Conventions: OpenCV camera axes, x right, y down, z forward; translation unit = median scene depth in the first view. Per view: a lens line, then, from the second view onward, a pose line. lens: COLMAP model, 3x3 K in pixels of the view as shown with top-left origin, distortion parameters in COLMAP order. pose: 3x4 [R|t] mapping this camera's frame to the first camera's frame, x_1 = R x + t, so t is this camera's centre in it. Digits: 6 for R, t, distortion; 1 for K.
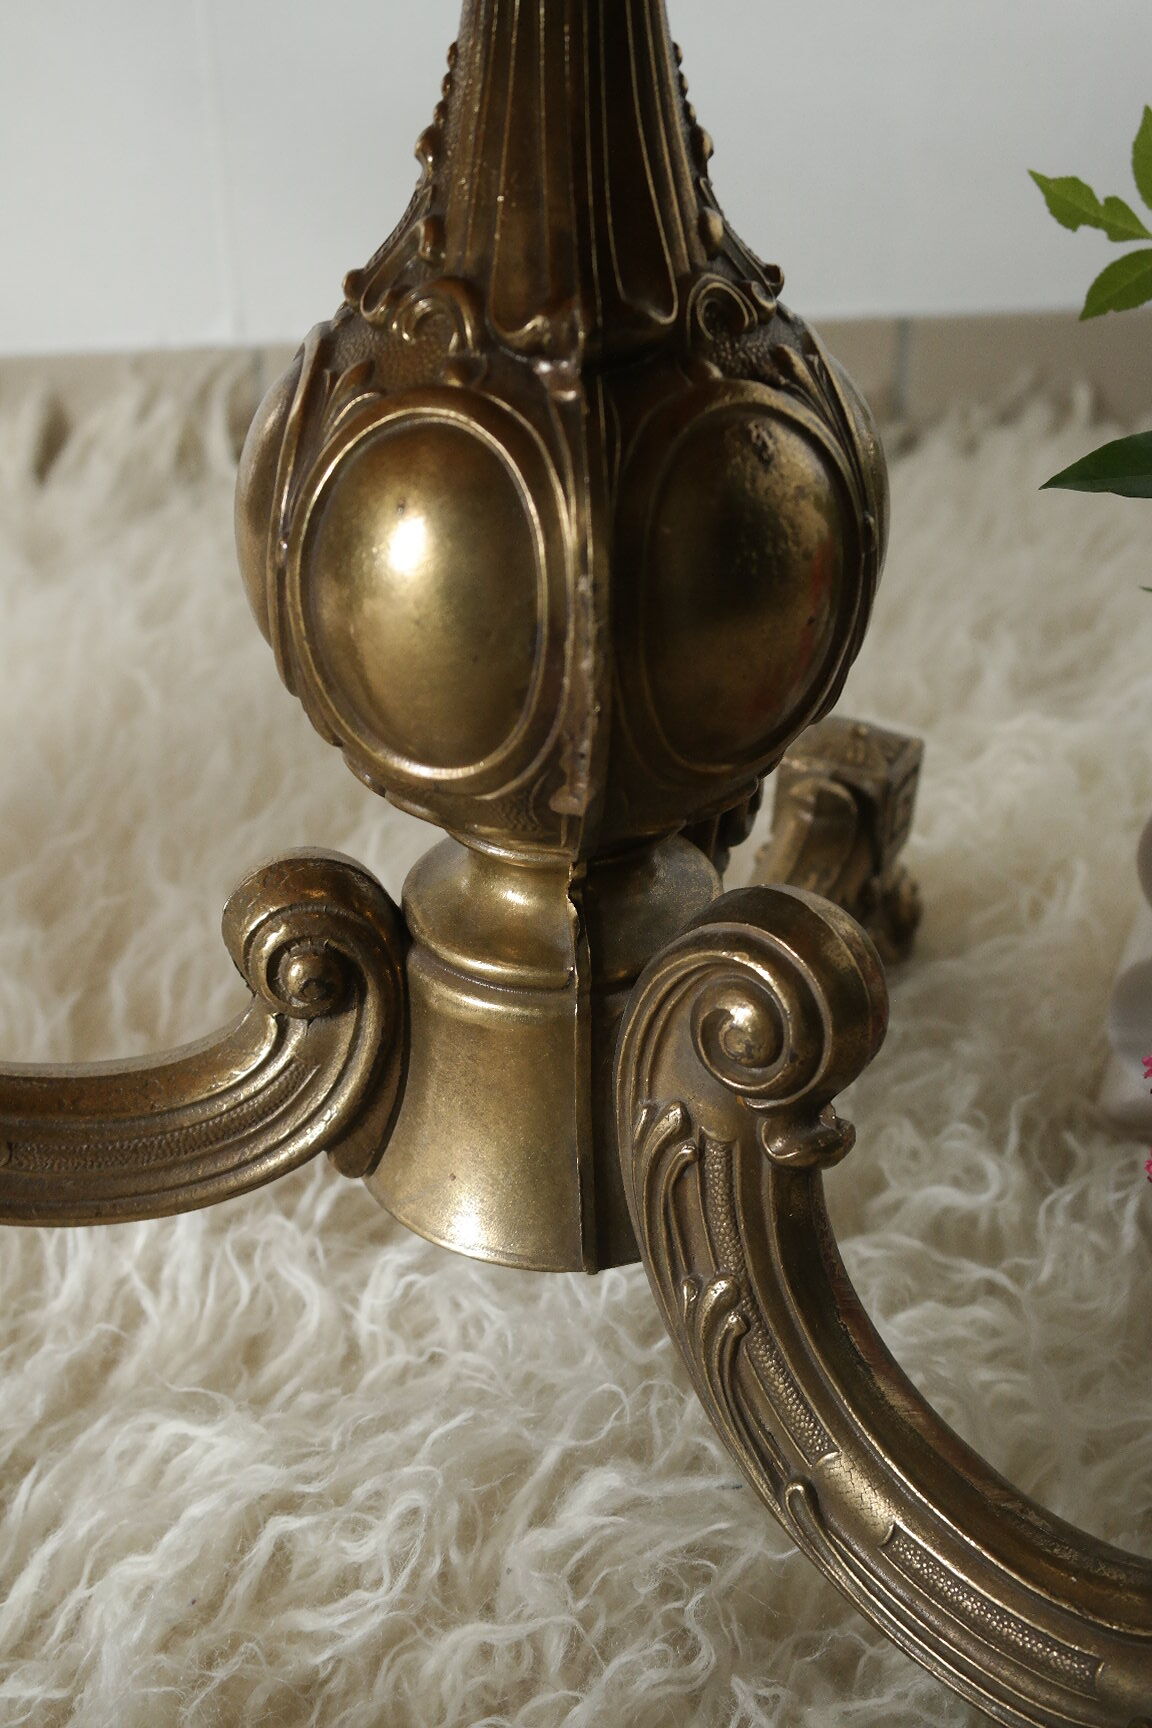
lens RADIAL K [[2171.1, 0, 576.0], [0, 2171.1, 864.0], [0, 0, 1]] dist [0.001670, -0.018992]
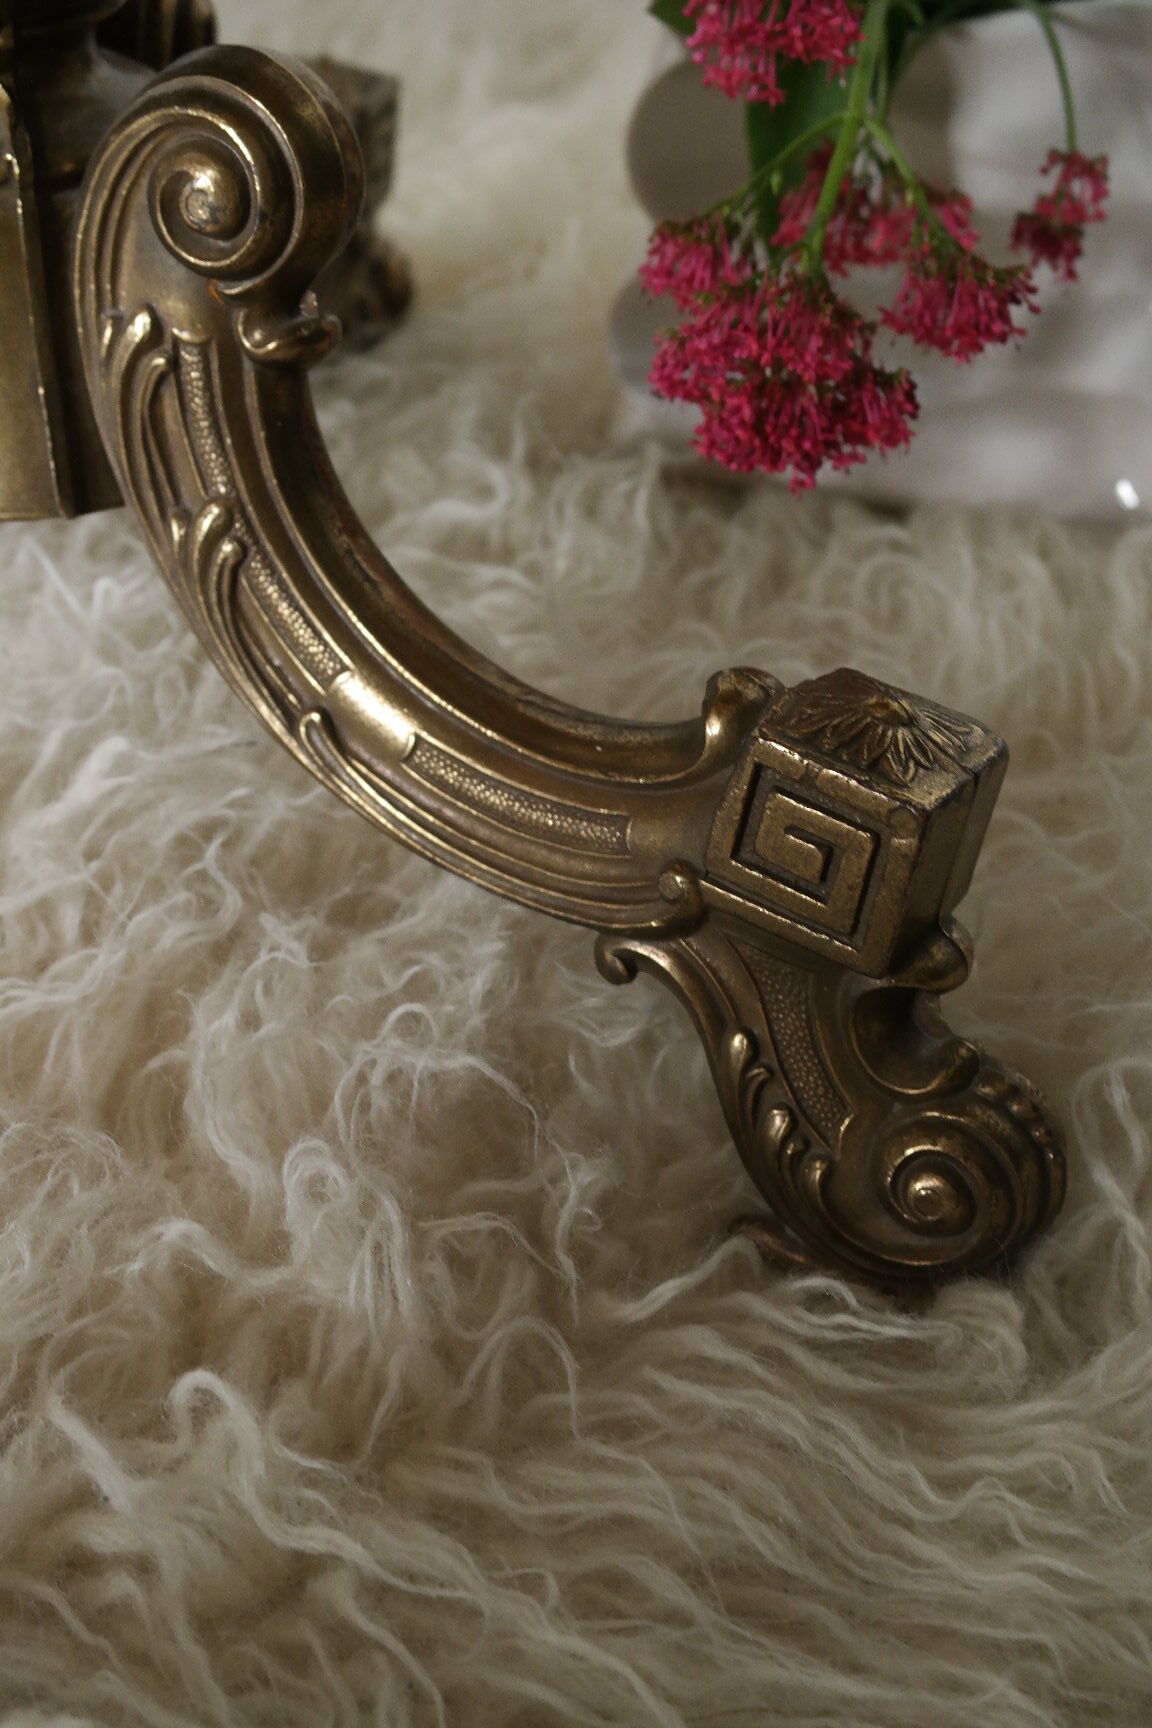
lens RADIAL K [[2171.1, 0, 576.0], [0, 2171.1, 864.0], [0, 0, 1]] dist [0.001670, -0.018992]
pose [[0.973990, -0.099098, 0.203773, 0.014139], [0.069665, 0.986701, 0.146862, 0.217470], [-0.215616, -0.128846, 0.967940, 0.045896]]
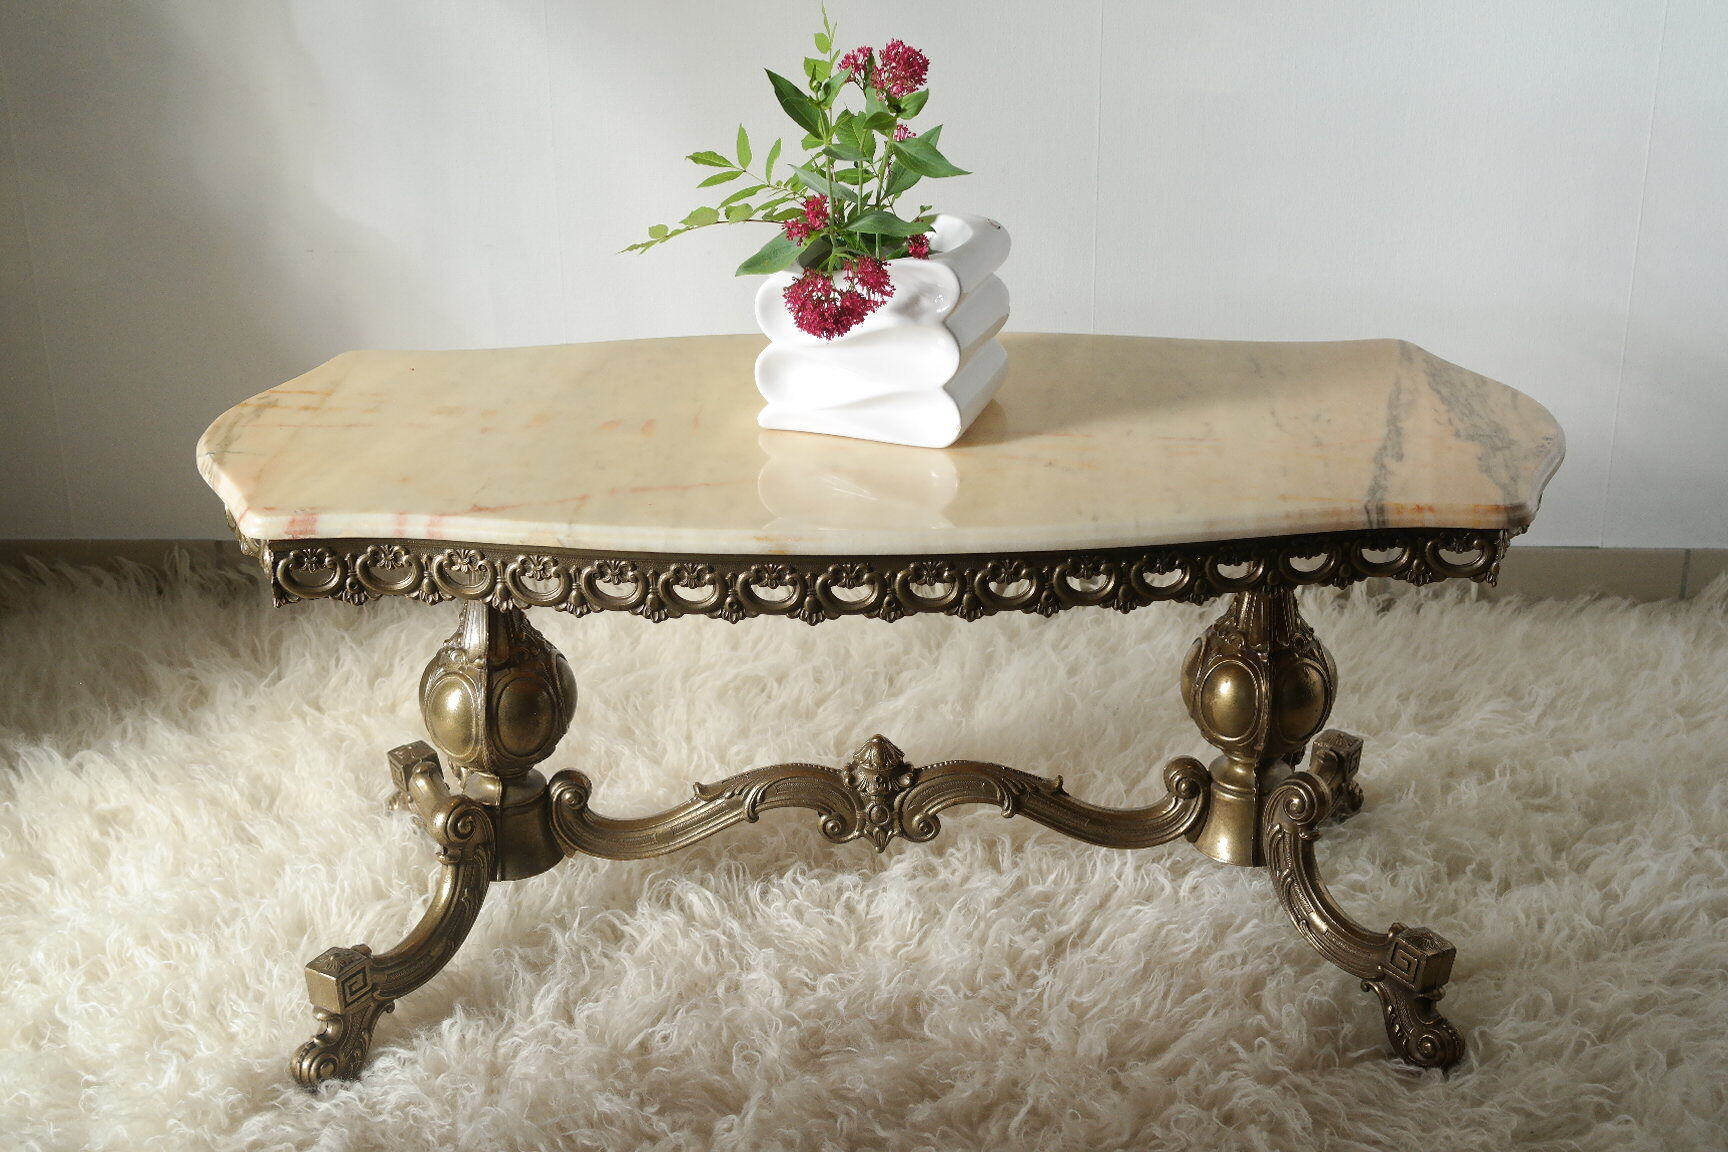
lens RADIAL K [[2421.3, 0, 733.3], [0, 2421.3, 574.5], [0, 0, 1]] dist [-0.019368, 0.010889]
pose [[0.984572, 0.059255, -0.164641, -0.239065], [-0.076827, 0.991762, -0.102495, 0.188280], [0.157211, 0.113563, 0.981014, -3.637039]]
